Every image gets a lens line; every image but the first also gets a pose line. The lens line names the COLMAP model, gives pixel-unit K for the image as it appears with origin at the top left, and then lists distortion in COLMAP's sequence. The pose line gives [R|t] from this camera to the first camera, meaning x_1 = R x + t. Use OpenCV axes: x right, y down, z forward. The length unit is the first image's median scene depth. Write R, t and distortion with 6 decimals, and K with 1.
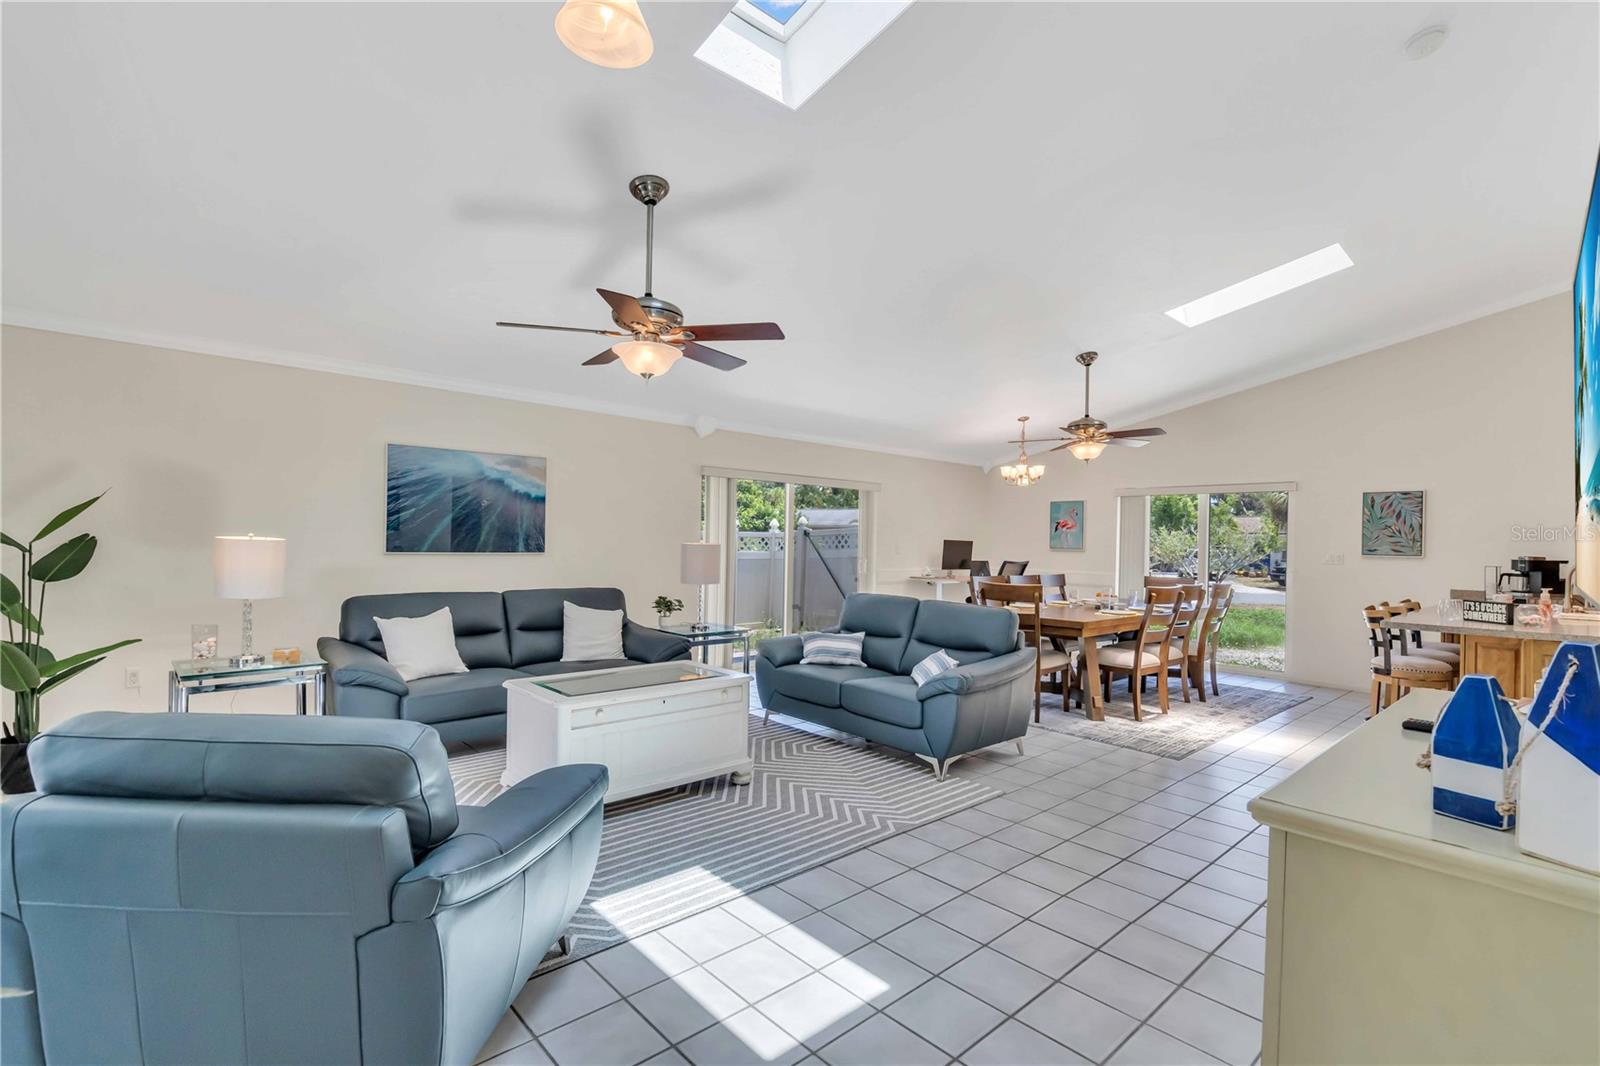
lens RADIAL K [[740.5, 0, 807.1], [0, 740.5, 544.4], [0, 0, 1]] dist [-0.003051, 0.001031]
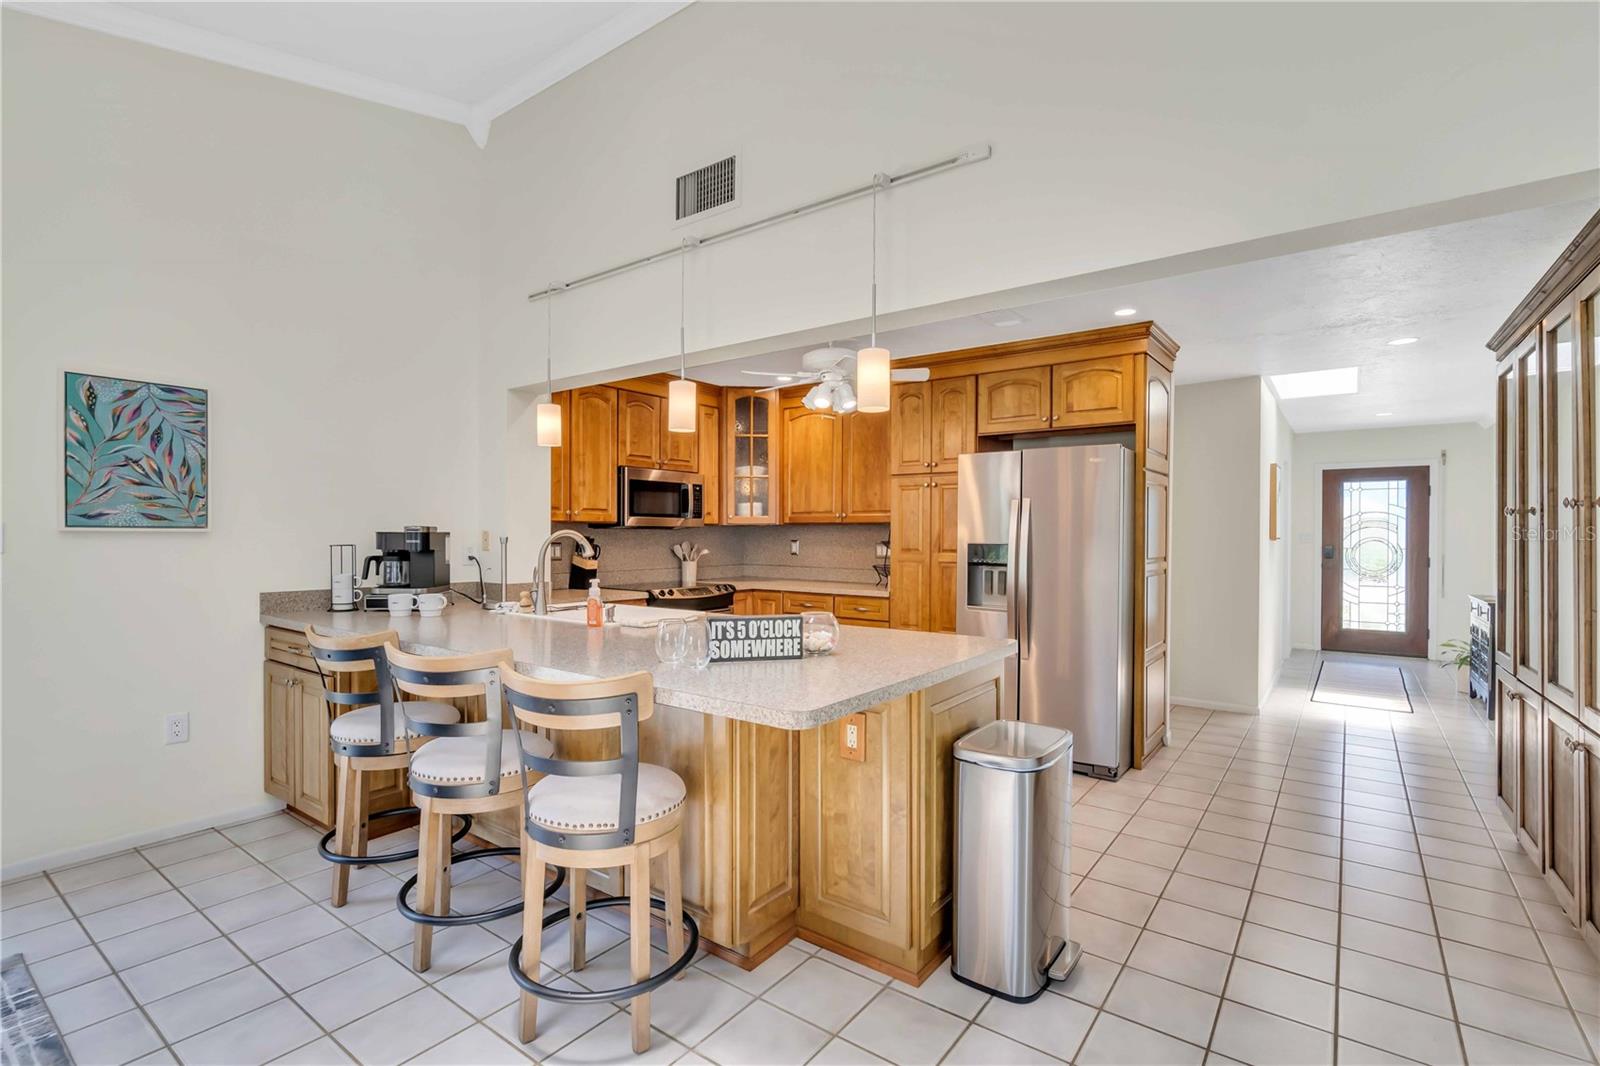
lens RADIAL K [[739.2, 0, 807.0], [0, 739.2, 543.0], [0, 0, 1]] dist [-0.006874, 0.001146]
pose [[-0.190839, -0.029546, 0.981177, 0.382288], [-0.003238, 0.999560, 0.029470, 0.013254], [-0.981616, 0.002447, -0.190851, 0.923618]]
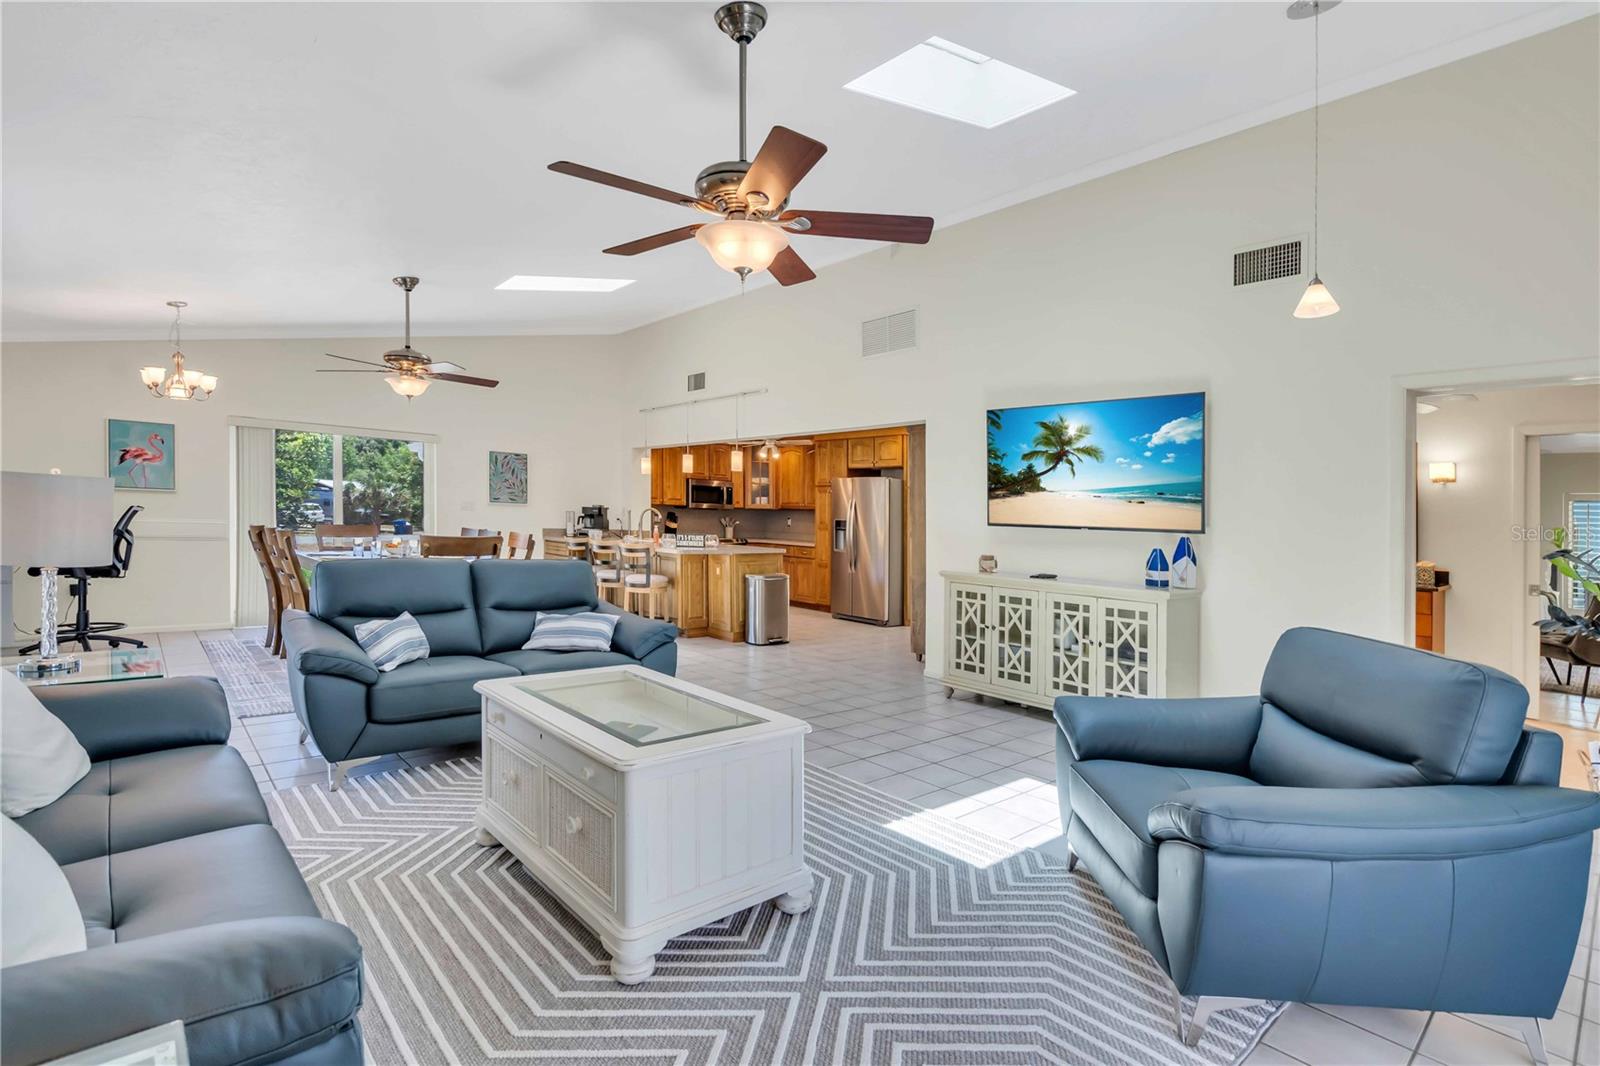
lens RADIAL K [[757.3, 0, 809.6], [0, 757.3, 516.1], [0, 0, 1]] dist [0.004124, 0.000791]
pose [[0.007580, -0.014331, 0.999869, -0.665735], [-0.030621, 0.999425, 0.014557, 0.003748], [-0.999502, -0.030728, 0.007137, 0.632575]]
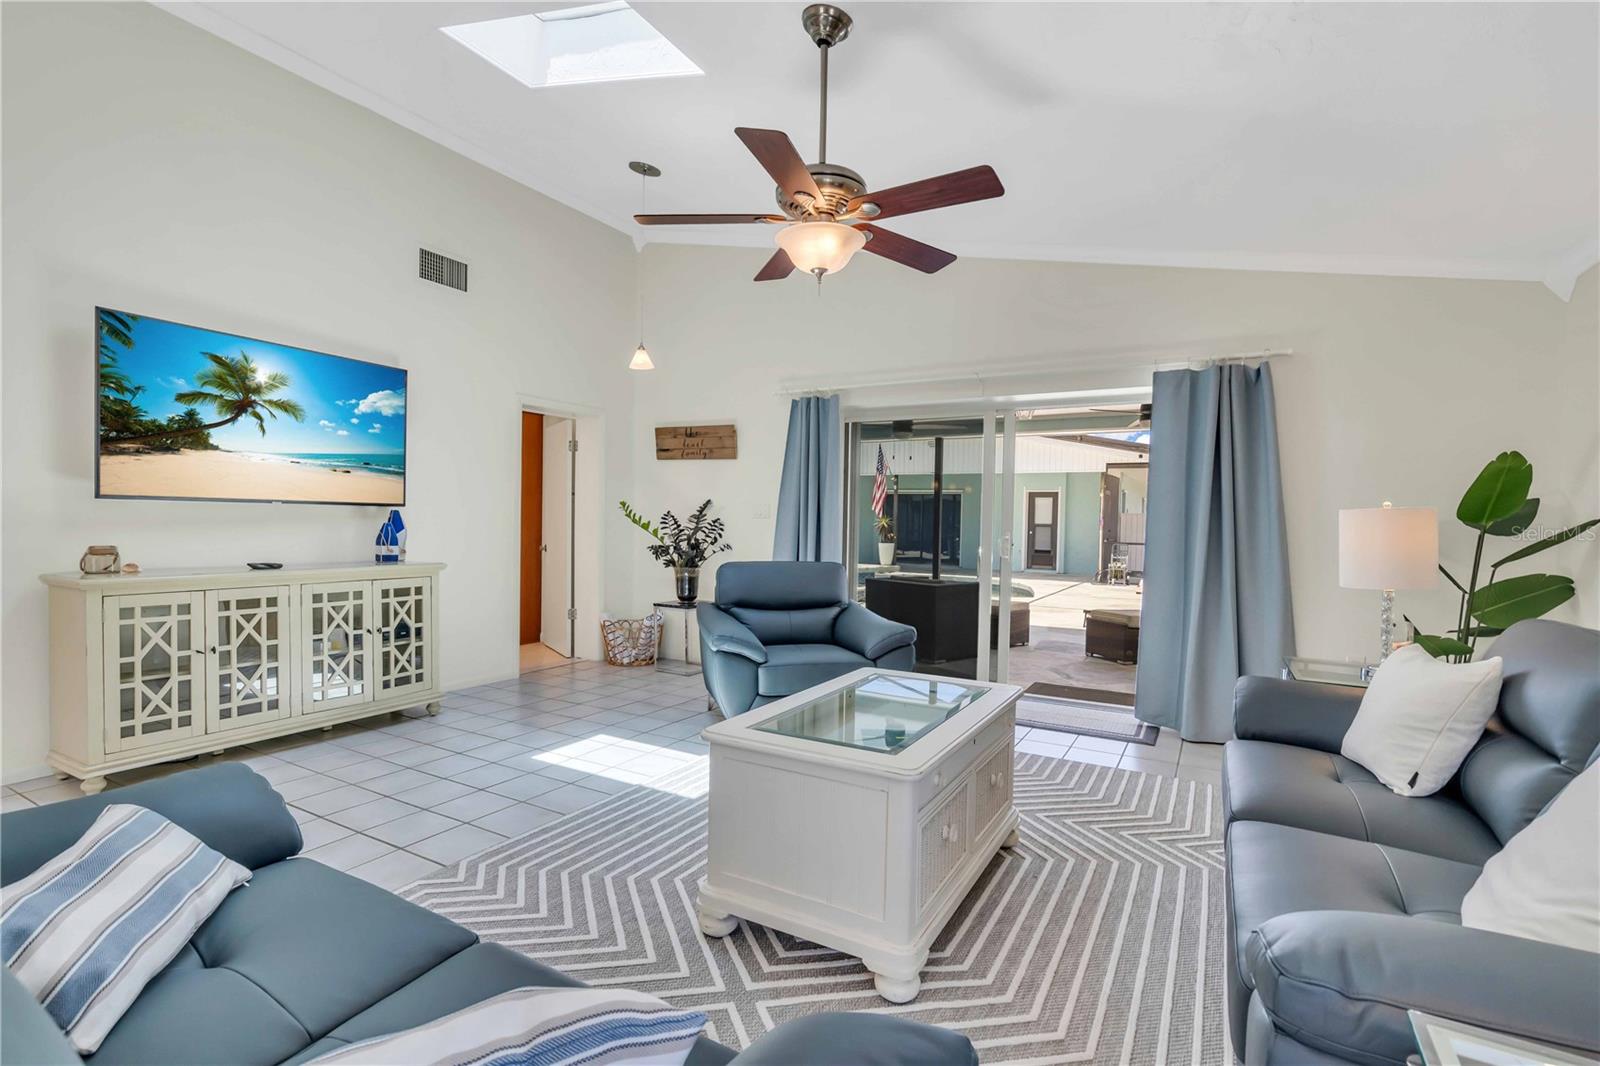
lens RADIAL K [[742.8, 0, 796.0], [0, 742.8, 529.9], [0, 0, 1]] dist [-0.005348, -0.000105]
pose [[-0.955554, -0.033908, -0.292859, 0.017738], [-0.039659, 0.999119, 0.013720, 0.019687], [0.292135, 0.024725, -0.956057, 1.171338]]
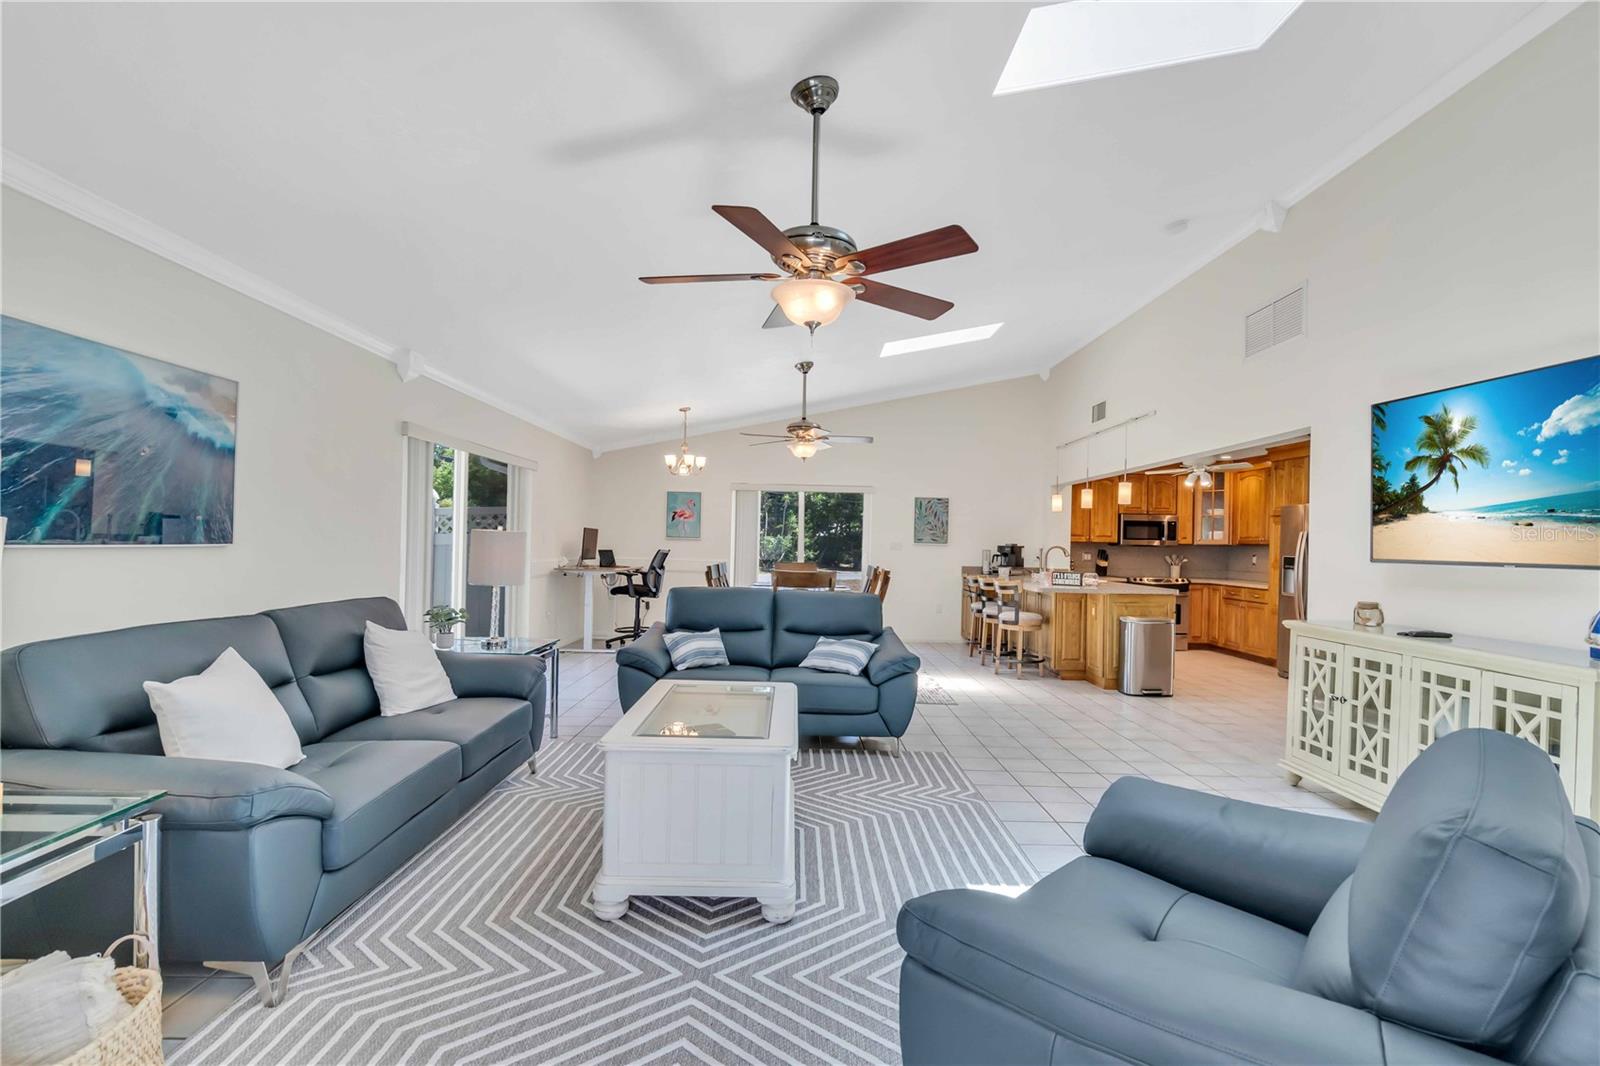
lens RADIAL K [[740.5, 0, 807.1], [0, 740.5, 544.4], [0, 0, 1]] dist [-0.003051, 0.001031]
pose [[0.667907, -0.005253, 0.744226, -0.552316], [-0.006678, 0.999893, 0.013051, 0.000739], [-0.744215, -0.013687, 0.667800, 0.310079]]
